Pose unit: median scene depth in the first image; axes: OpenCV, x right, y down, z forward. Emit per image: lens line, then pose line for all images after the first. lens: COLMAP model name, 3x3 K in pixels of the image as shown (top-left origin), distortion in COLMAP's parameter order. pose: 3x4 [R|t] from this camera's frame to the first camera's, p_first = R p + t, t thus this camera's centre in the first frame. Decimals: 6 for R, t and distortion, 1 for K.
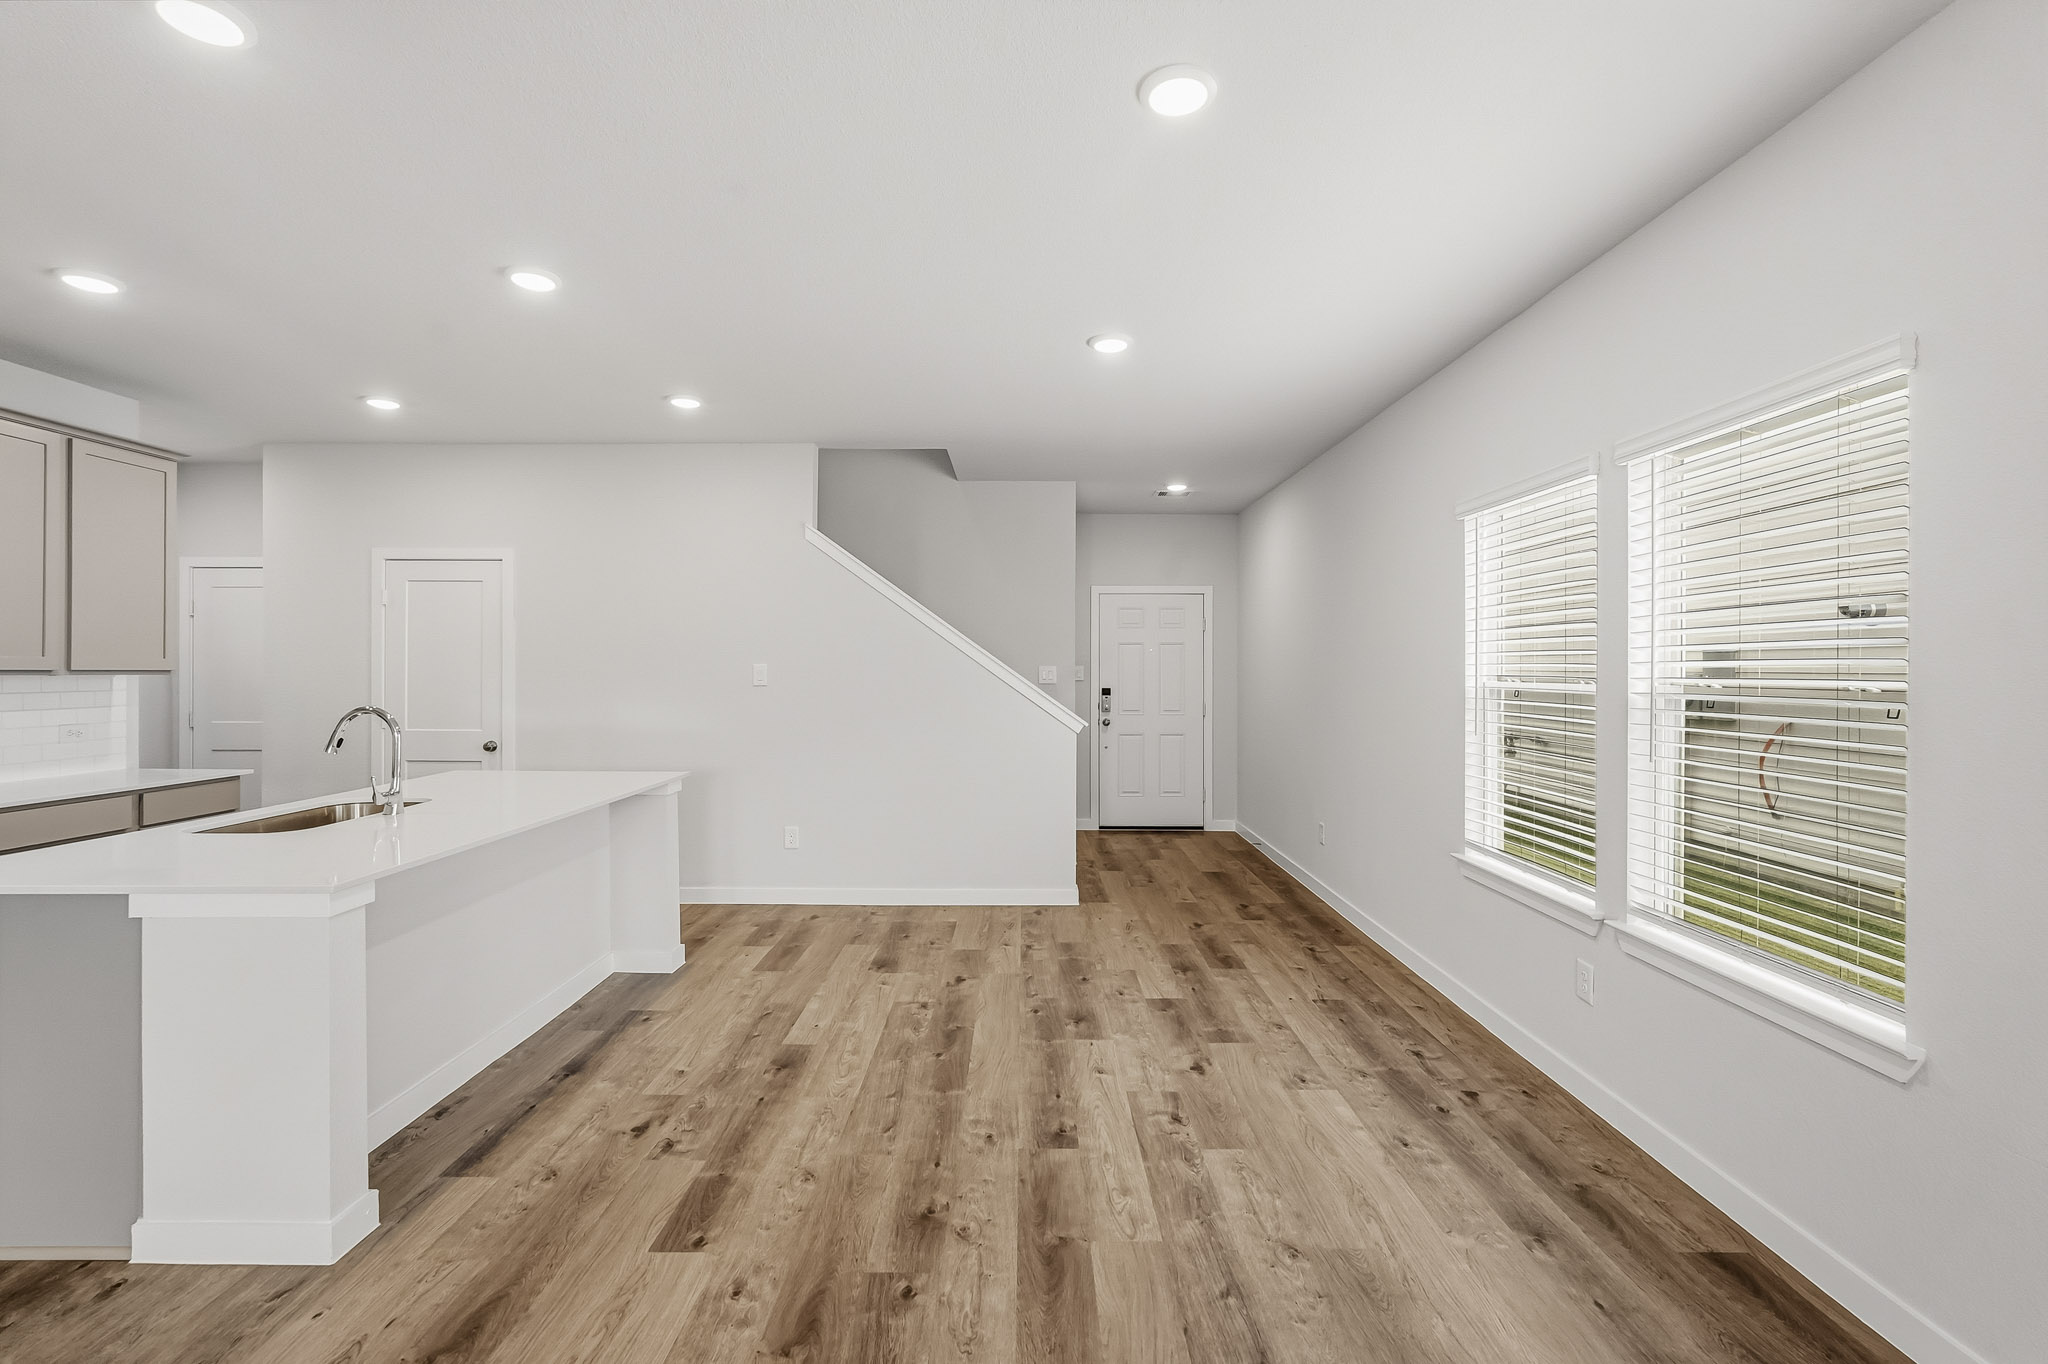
lens RADIAL K [[906.3, 0, 1021.1], [0, 906.3, 677.7], [0, 0, 1]] dist [-0.018713, 0.008801]
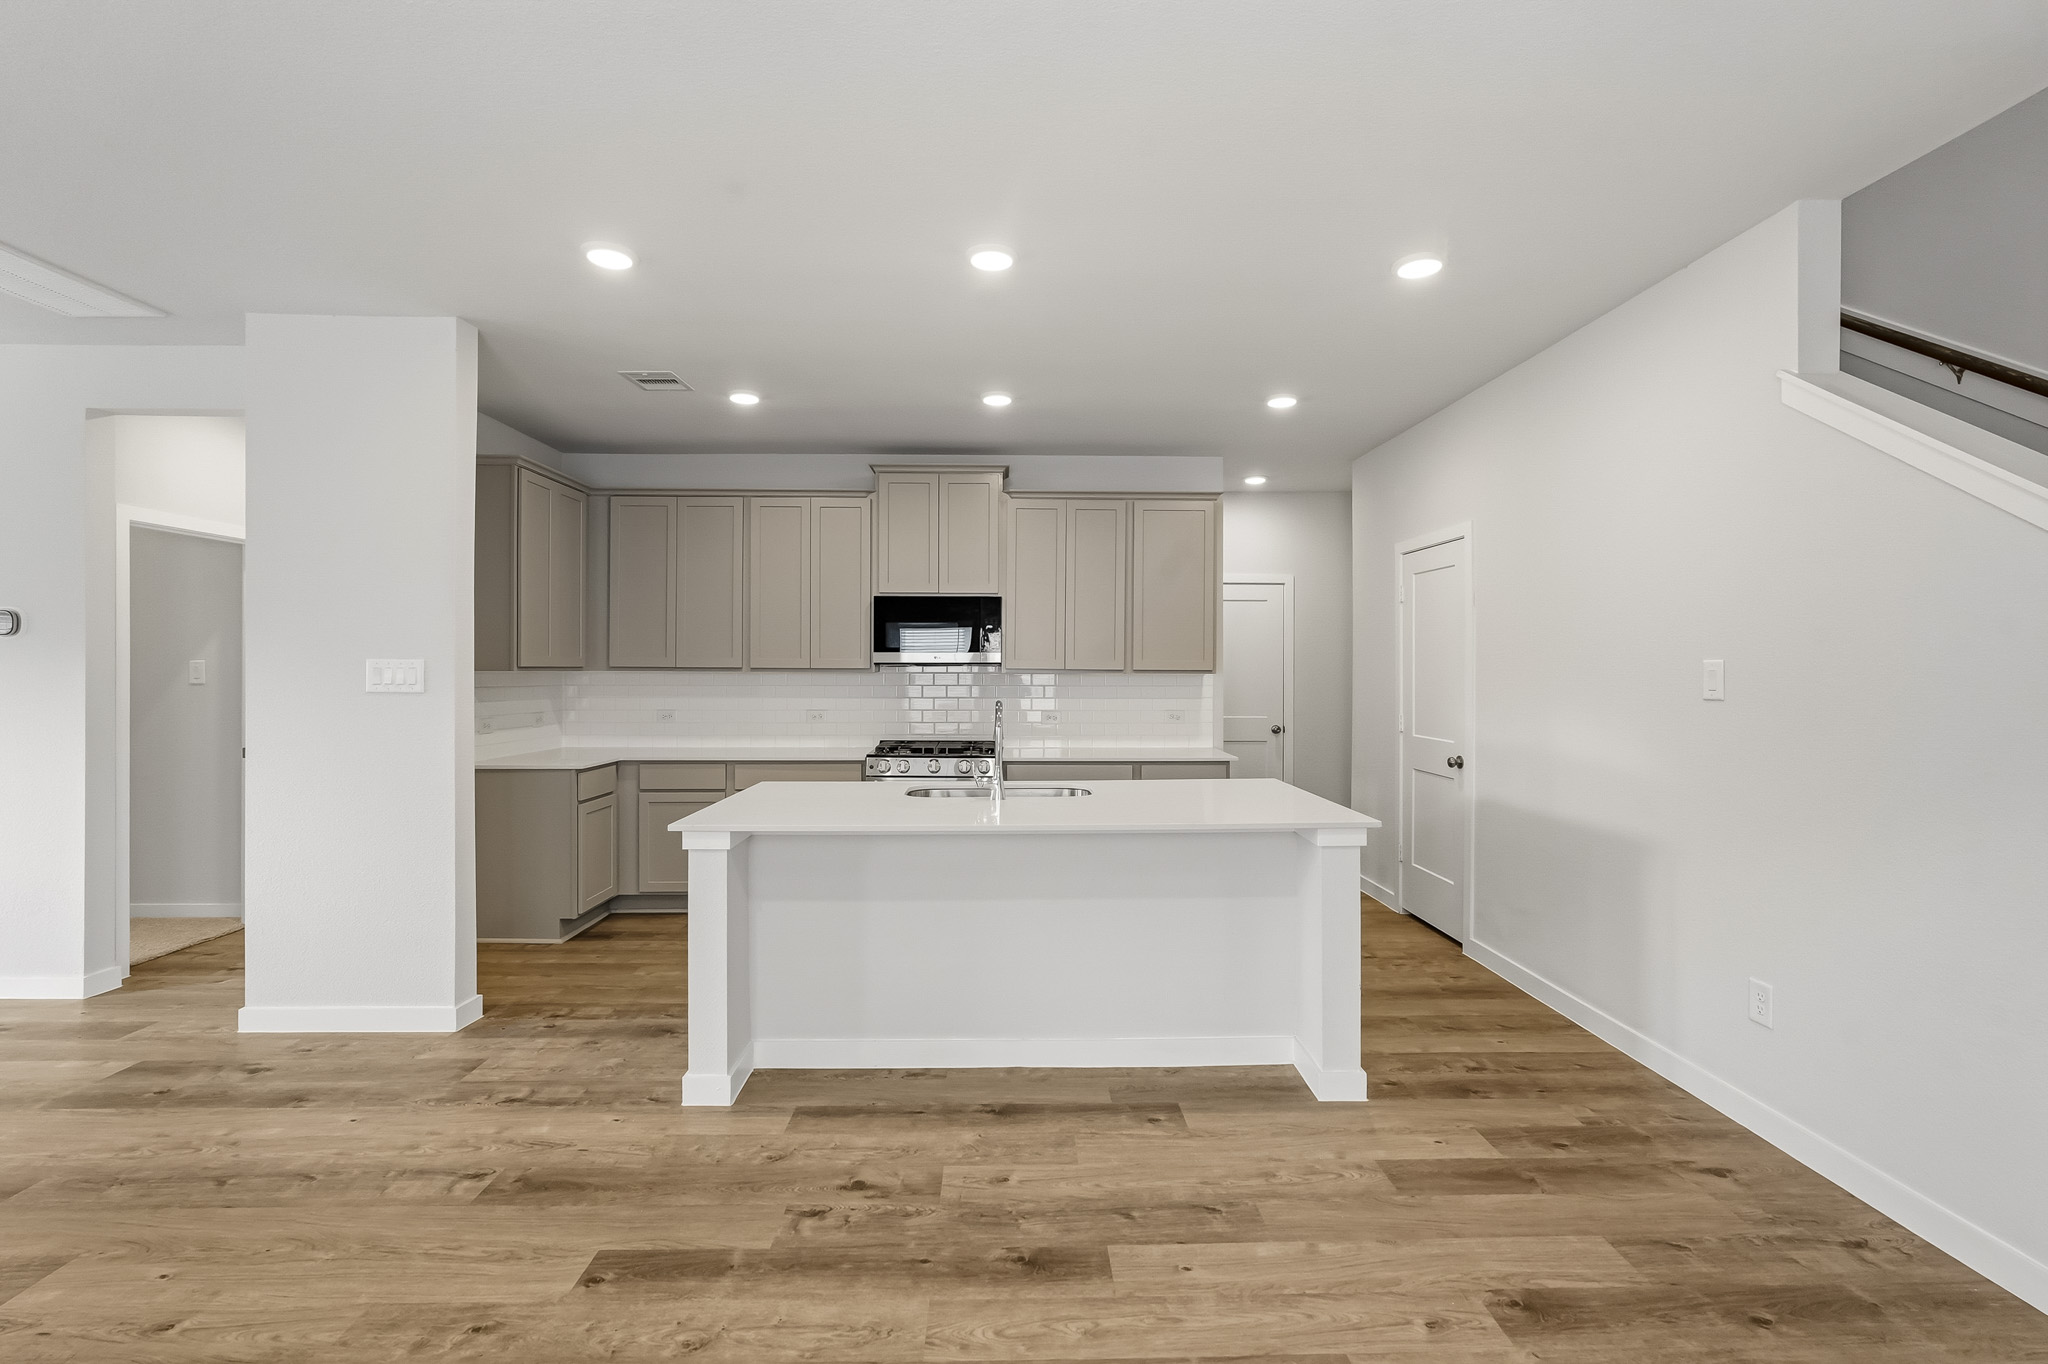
lens RADIAL K [[906.3, 0, 1021.1], [0, 906.3, 677.7], [0, 0, 1]] dist [-0.018713, 0.008801]
pose [[0.025260, 0.007677, -0.999651, 0.365574], [-0.011319, 0.999909, 0.007393, -0.005100], [0.999617, 0.011128, 0.025345, 0.893710]]
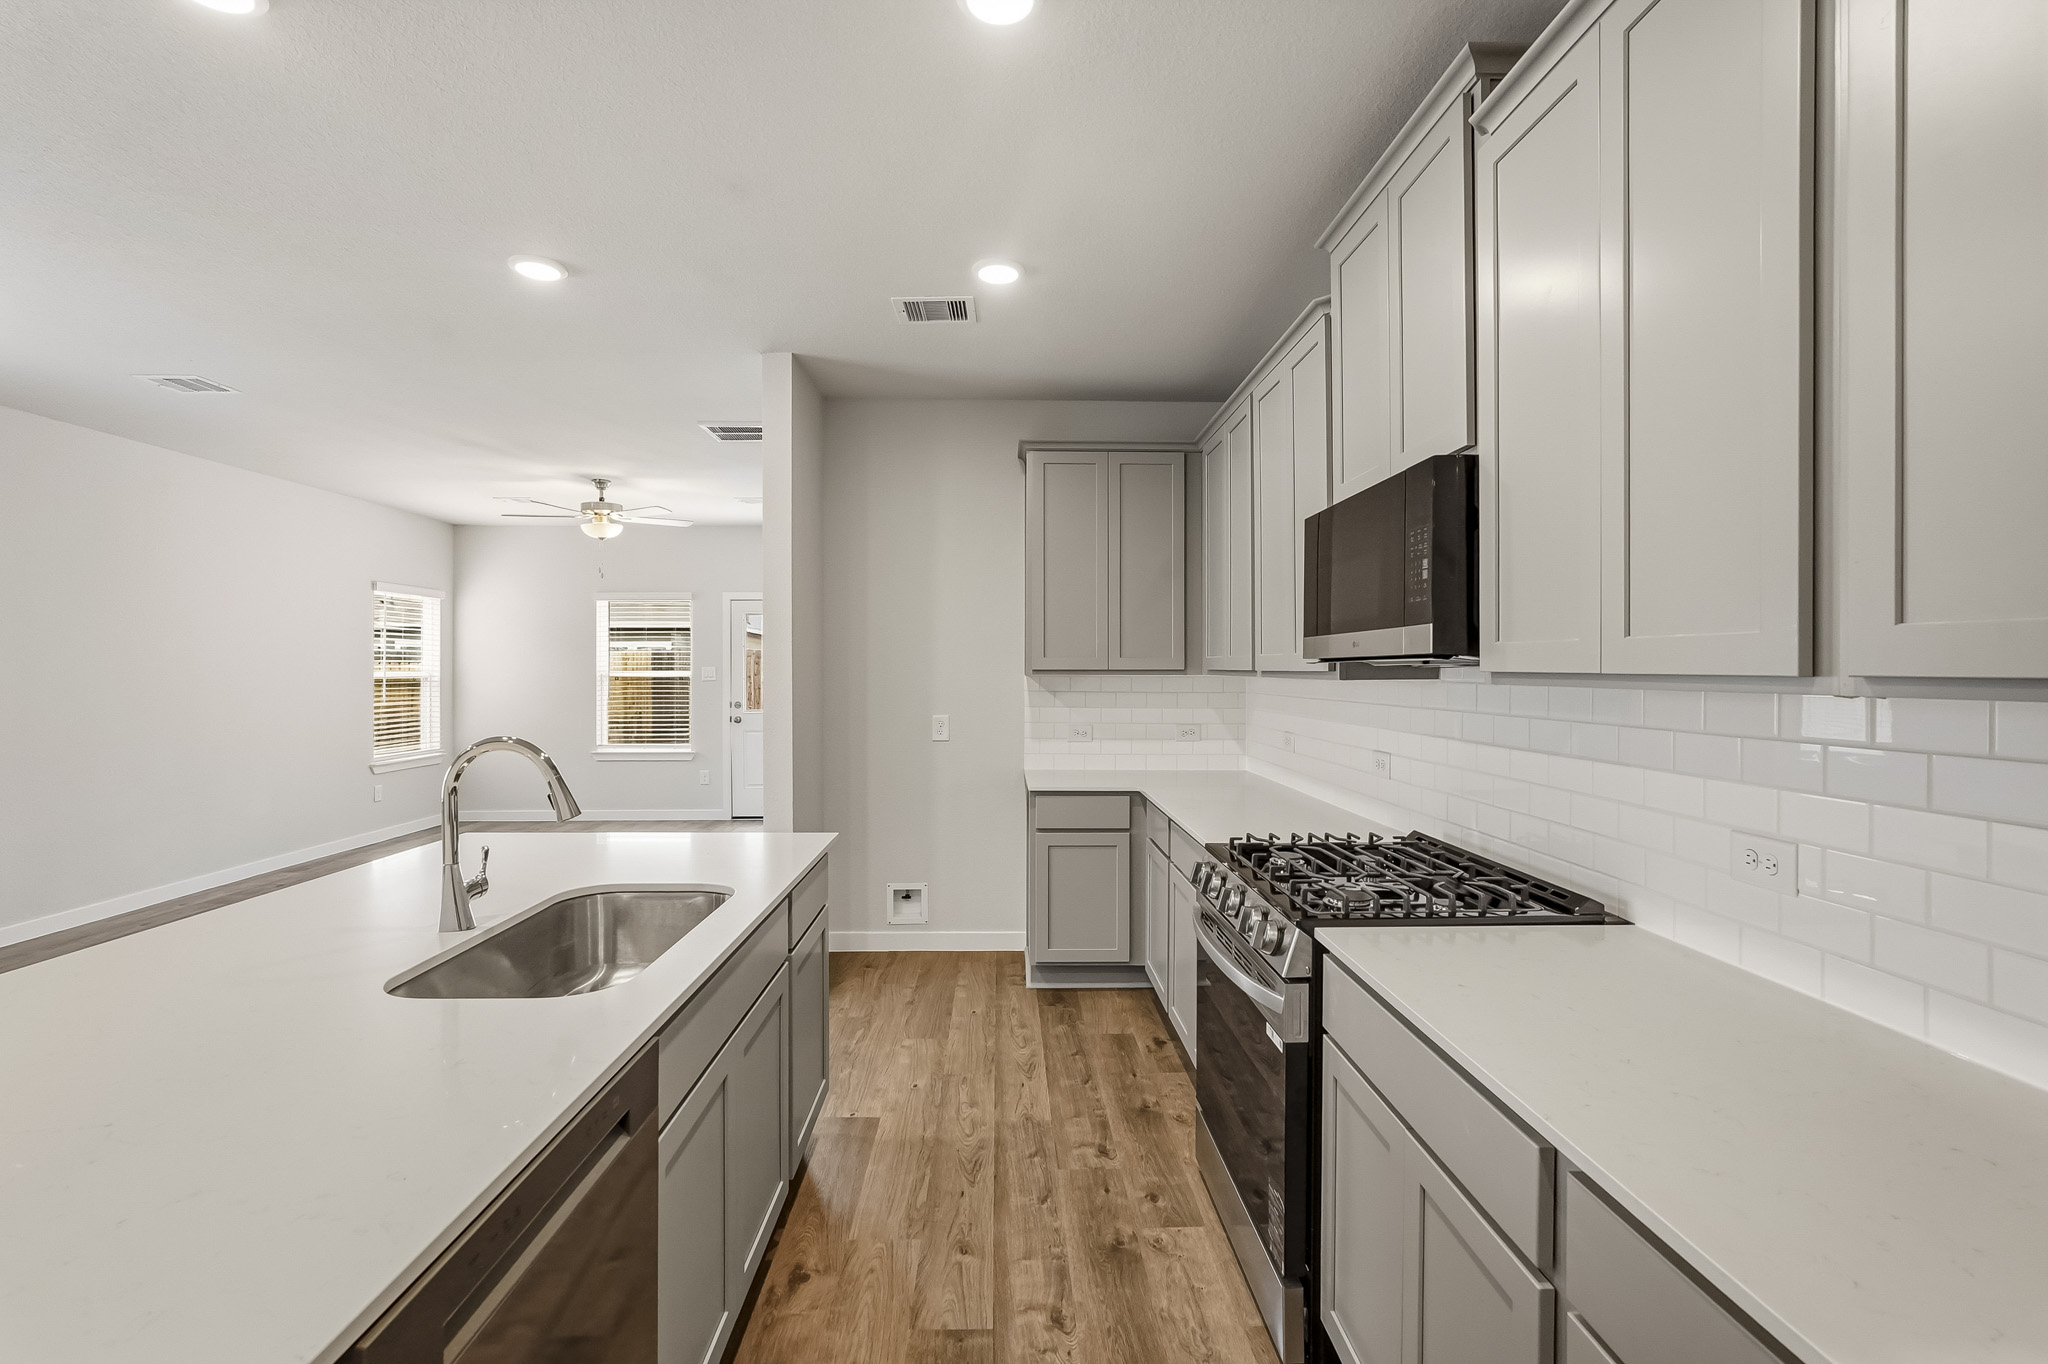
lens RADIAL K [[906.3, 0, 1021.1], [0, 906.3, 677.7], [0, 0, 1]] dist [-0.018713, 0.008801]
pose [[-0.999654, -0.001315, -0.026259, -0.925630], [-0.001811, 0.999820, 0.018867, -0.017053], [0.026229, 0.018908, -0.999477, 1.404648]]
